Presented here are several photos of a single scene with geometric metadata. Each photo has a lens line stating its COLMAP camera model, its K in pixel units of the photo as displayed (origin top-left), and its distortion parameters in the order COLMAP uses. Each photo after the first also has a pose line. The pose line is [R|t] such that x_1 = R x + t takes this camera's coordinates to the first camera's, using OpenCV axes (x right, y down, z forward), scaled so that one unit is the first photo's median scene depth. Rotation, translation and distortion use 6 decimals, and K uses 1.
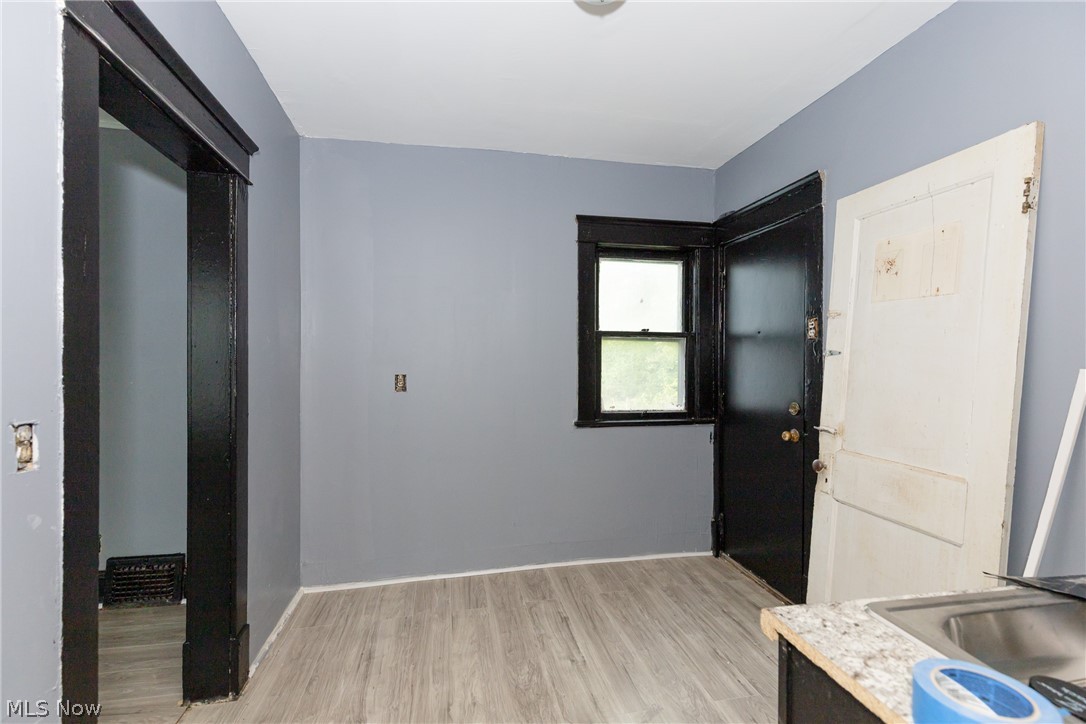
lens RADIAL K [[501.6, 0, 544.4], [0, 501.6, 361.6], [0, 0, 1]] dist [0.004084, -0.000308]
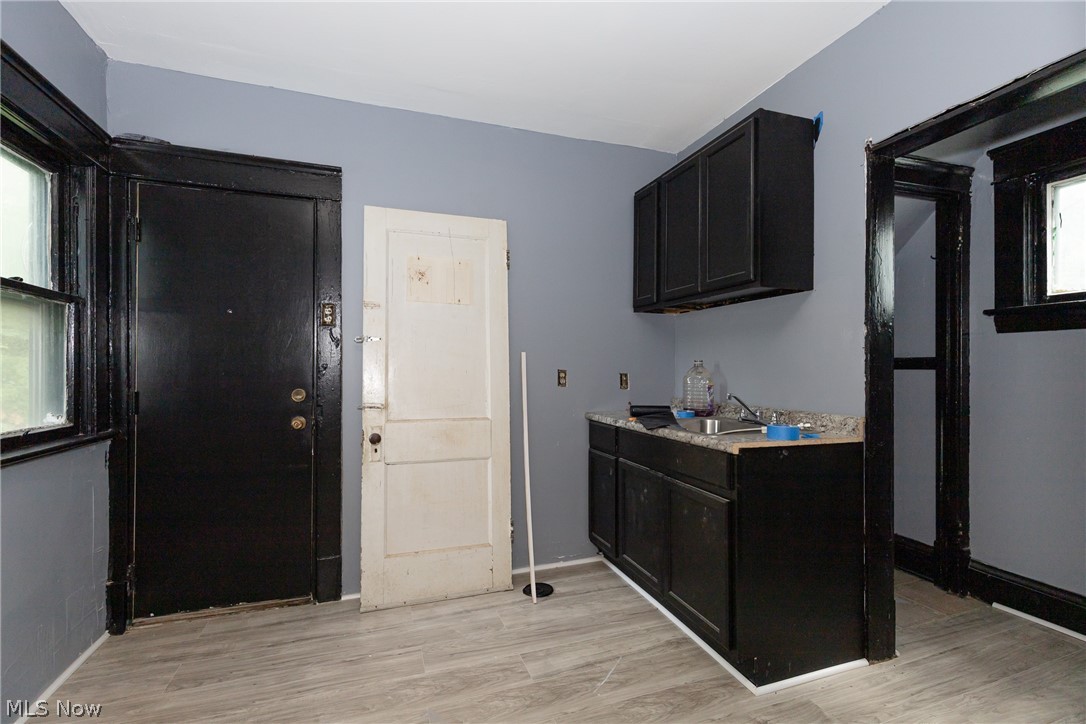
lens RADIAL K [[501.6, 0, 539.1], [0, 501.6, 365.6], [0, 0, 1]] dist [0.004084, -0.000308]
pose [[-0.162386, 0.004675, 0.986716, -0.489692], [0.004261, 0.999983, -0.004036, 0.039917], [-0.986718, 0.003549, -0.162403, 0.646344]]
